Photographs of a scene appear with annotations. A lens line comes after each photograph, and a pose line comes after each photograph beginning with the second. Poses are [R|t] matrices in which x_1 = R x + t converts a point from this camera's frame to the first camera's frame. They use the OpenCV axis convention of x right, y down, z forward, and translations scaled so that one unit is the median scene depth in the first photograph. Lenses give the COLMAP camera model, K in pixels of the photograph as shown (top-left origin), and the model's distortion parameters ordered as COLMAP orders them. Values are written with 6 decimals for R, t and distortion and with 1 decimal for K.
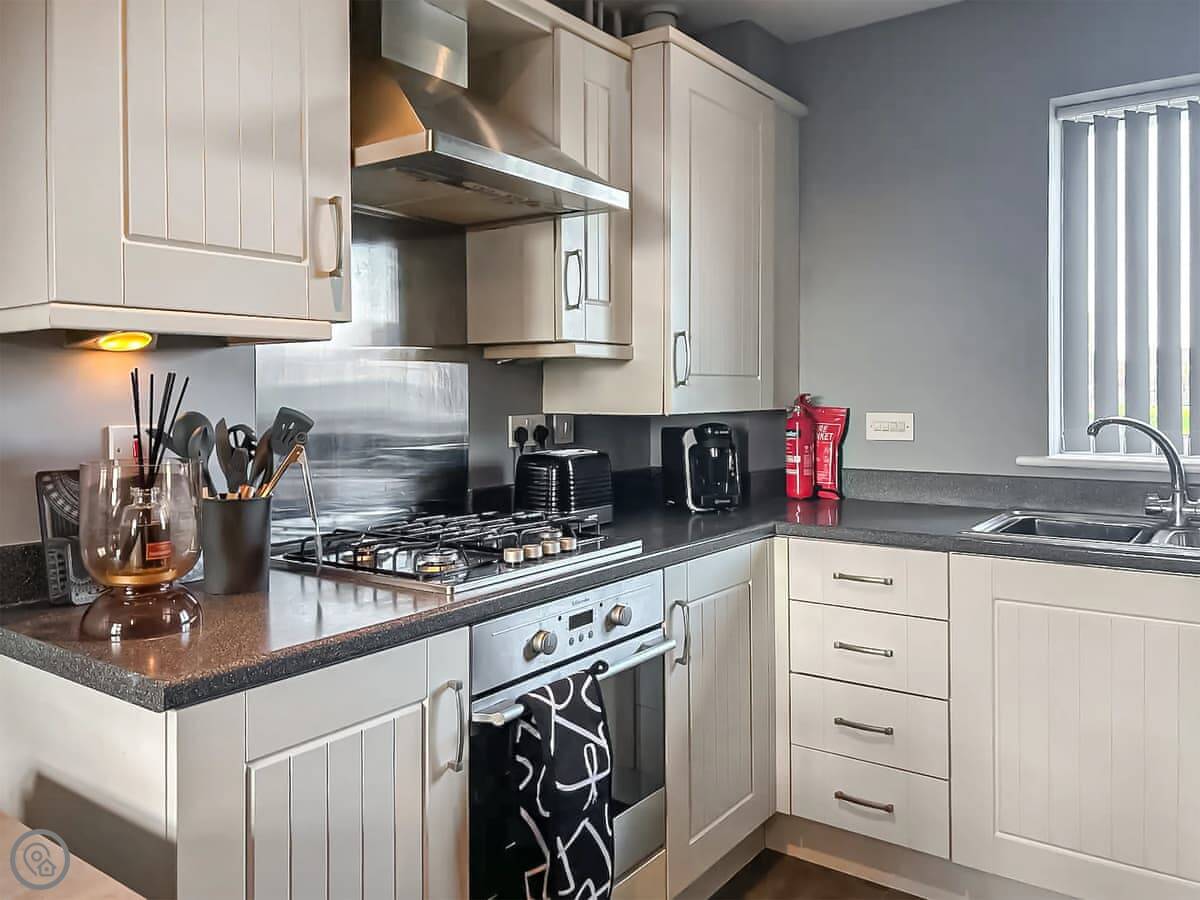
lens RADIAL K [[917.2, 0, 599.3], [0, 917.2, 419.8], [0, 0, 1]] dist [0.036052, -0.003133]
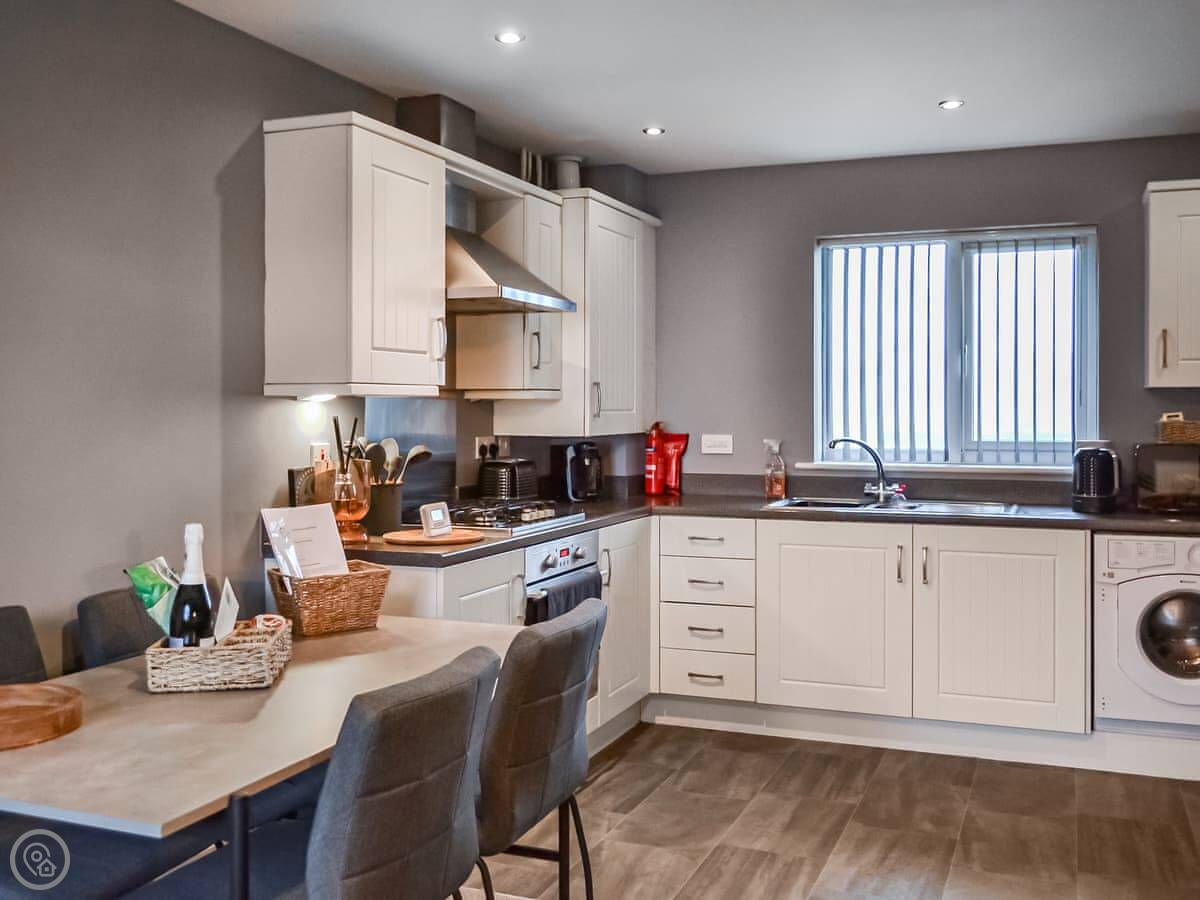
lens RADIAL K [[1182.1, 0, 600.0], [0, 1182.1, 450.0], [0, 0, 1]] dist [-0.005107, -0.003253]
pose [[0.970273, -0.003817, 0.241982, -0.364464], [0.001387, 0.999947, 0.010213, -0.002567], [-0.242009, -0.009574, 0.970227, -0.888128]]
